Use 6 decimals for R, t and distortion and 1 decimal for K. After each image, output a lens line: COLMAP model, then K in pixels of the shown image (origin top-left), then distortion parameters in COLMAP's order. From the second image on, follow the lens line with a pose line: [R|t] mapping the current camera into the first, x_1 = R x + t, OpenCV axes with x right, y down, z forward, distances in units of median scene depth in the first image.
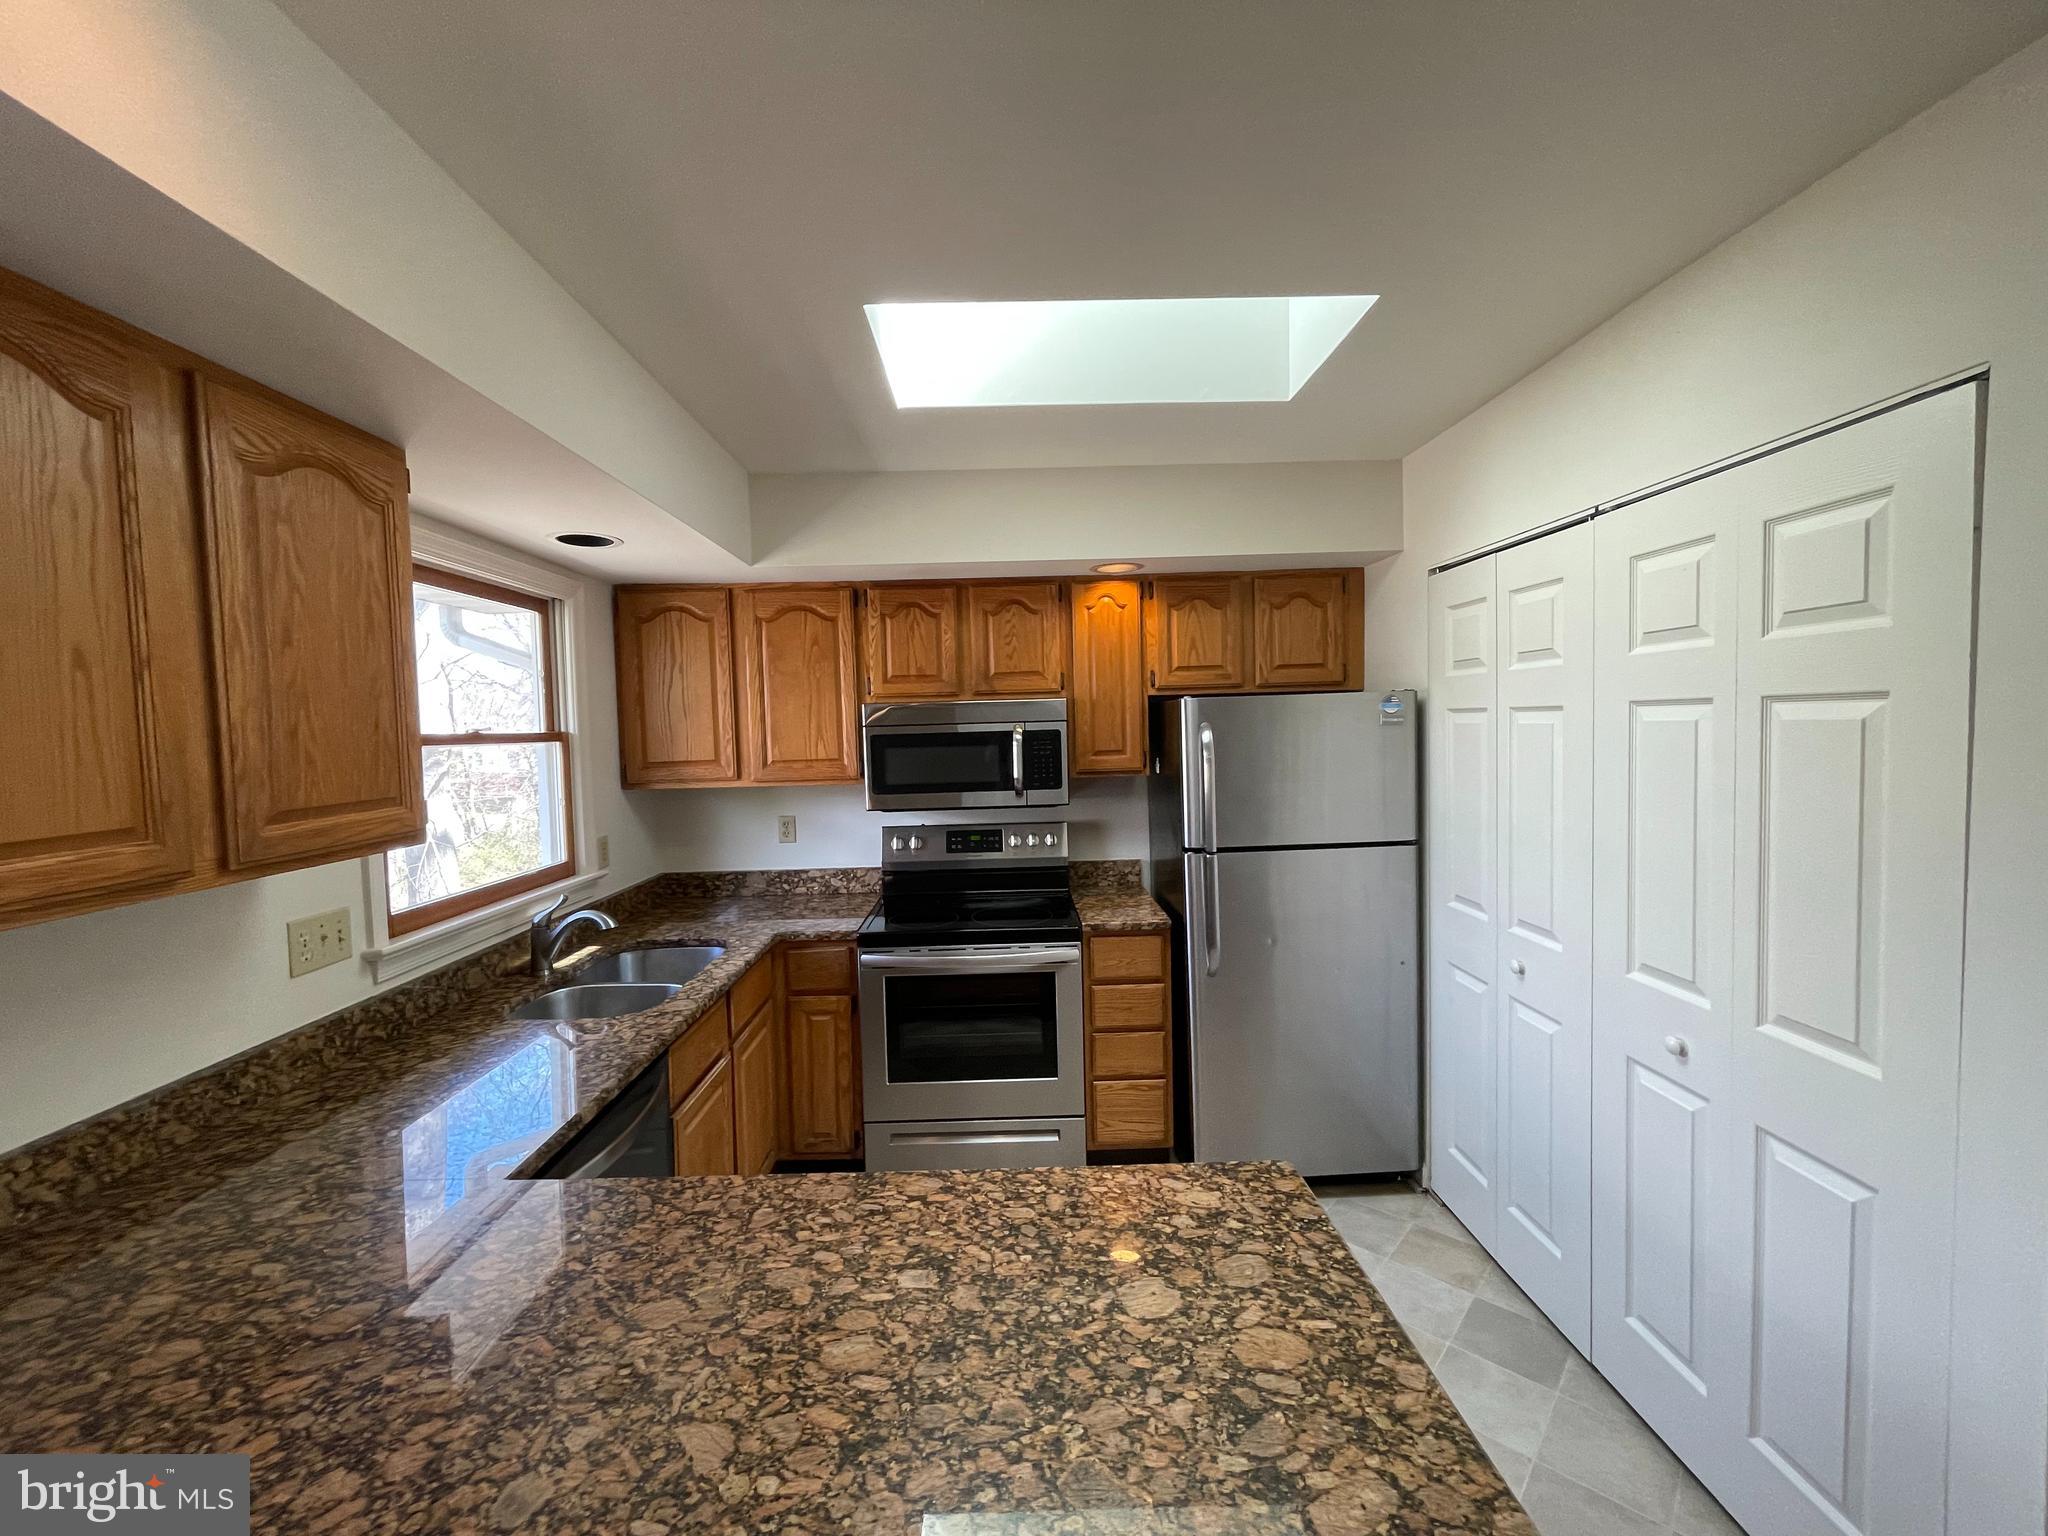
lens RADIAL K [[819.2, 0, 1022.5], [0, 819.2, 765.9], [0, 0, 1]] dist [0.000154, 0.000037]
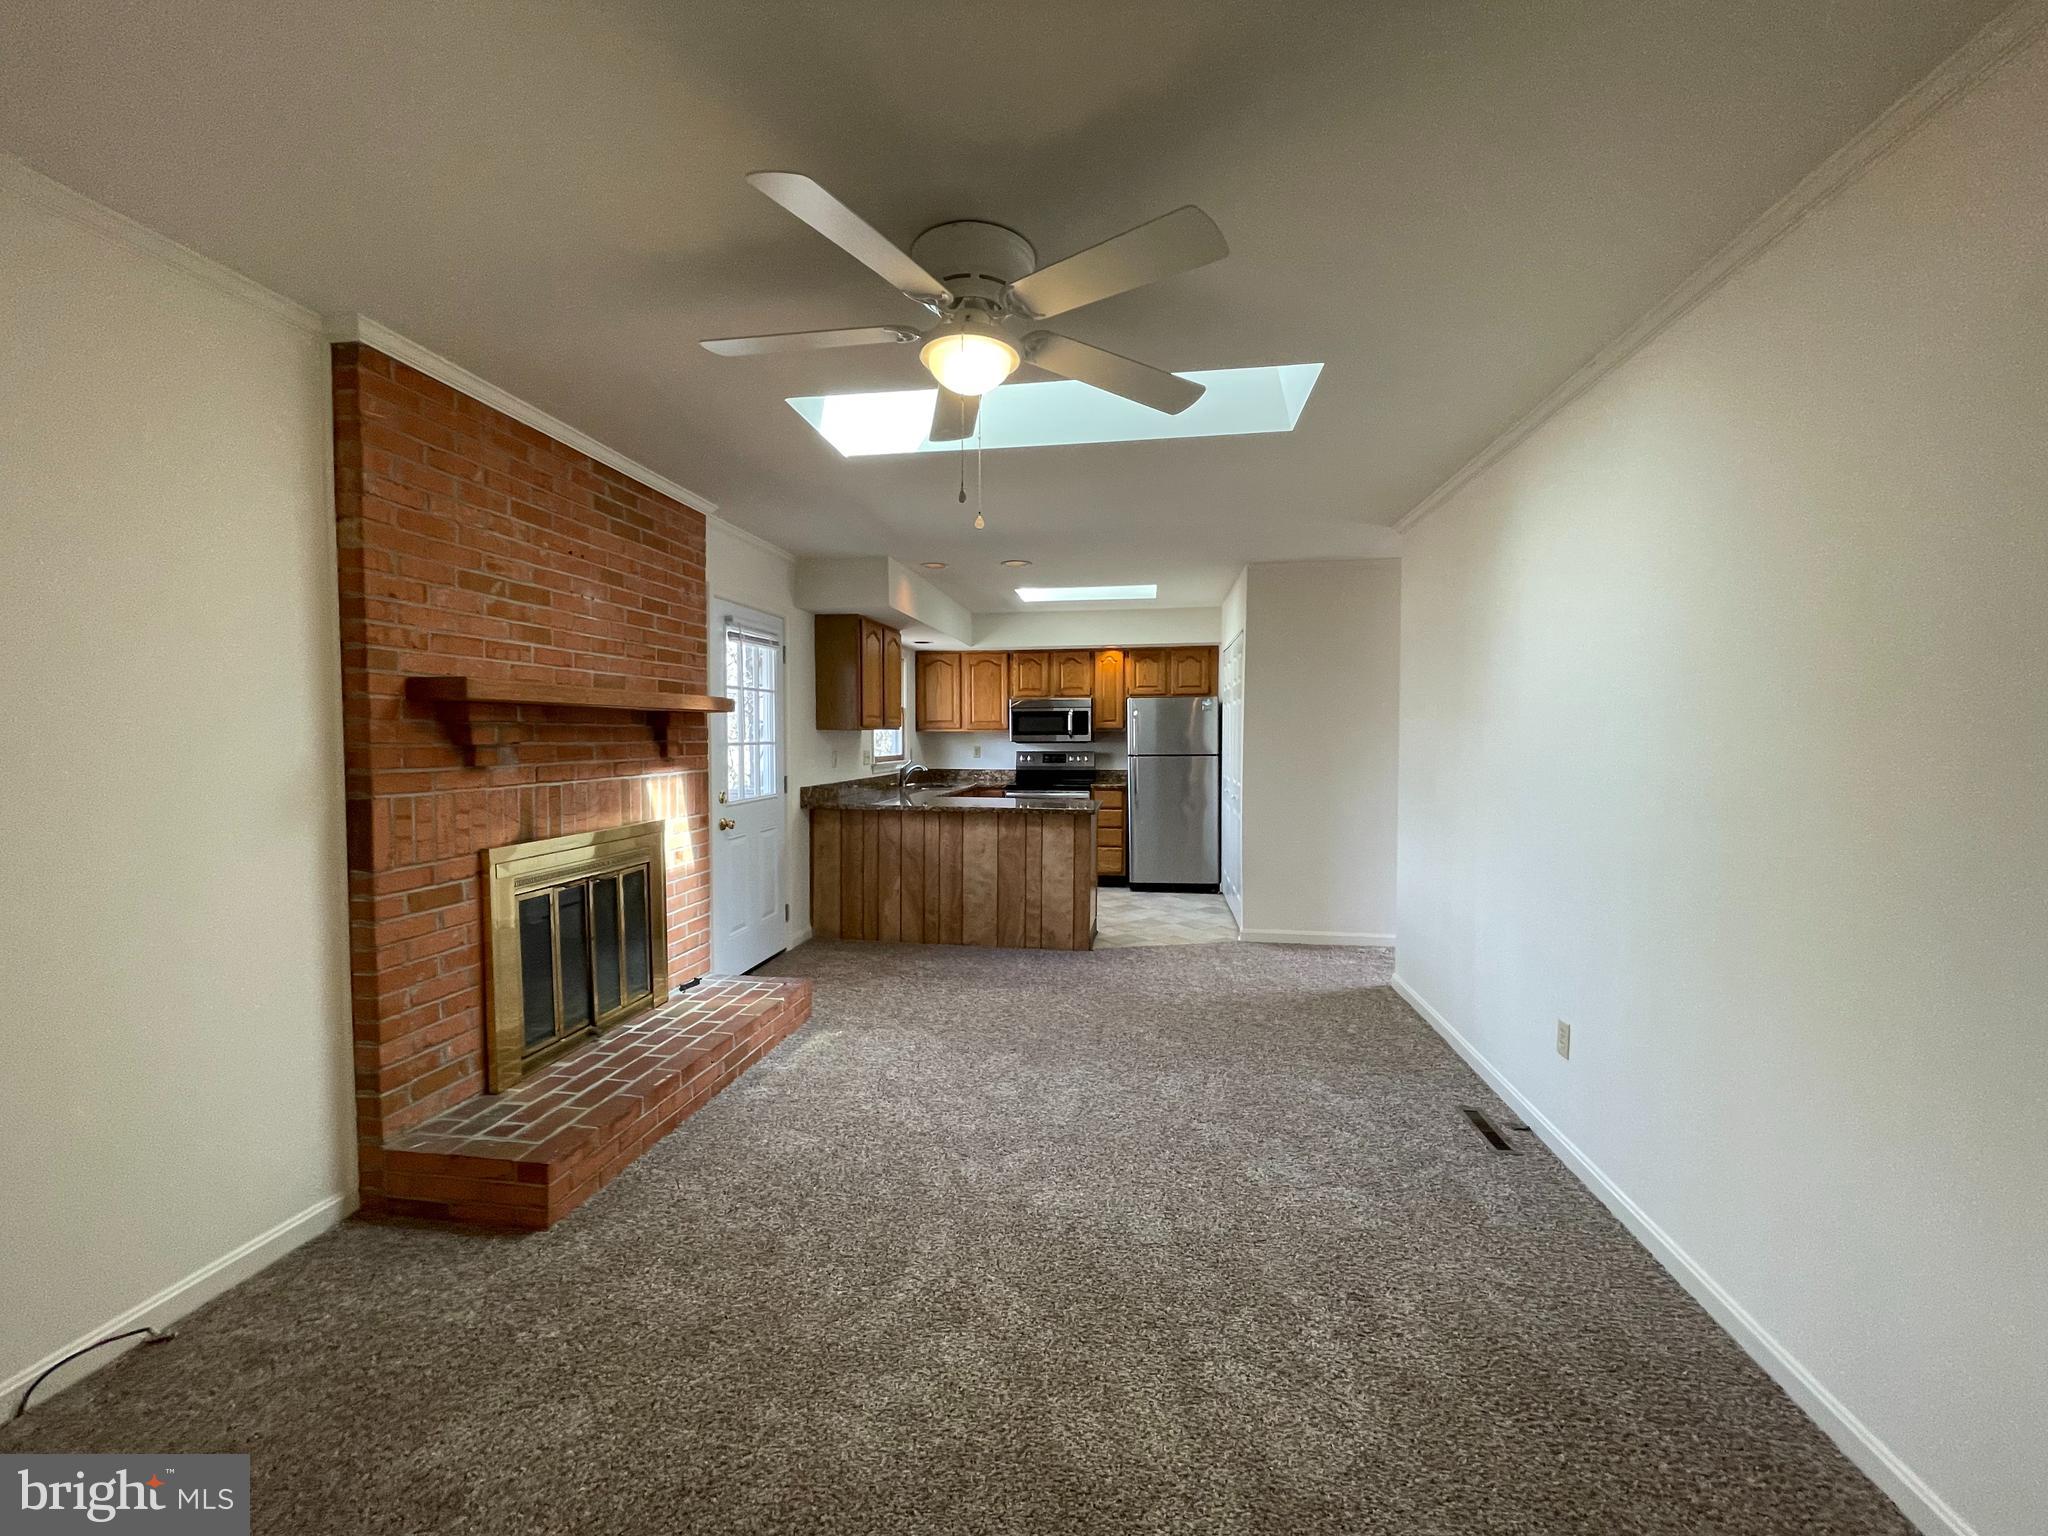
lens RADIAL K [[819.2, 0, 1022.5], [0, 819.2, 765.9], [0, 0, 1]] dist [0.000154, 0.000037]
pose [[0.983971, 0.029684, -0.175838, 0.286653], [-0.031241, 0.999493, -0.006088, 0.140928], [0.175568, 0.011484, 0.984400, -1.444996]]
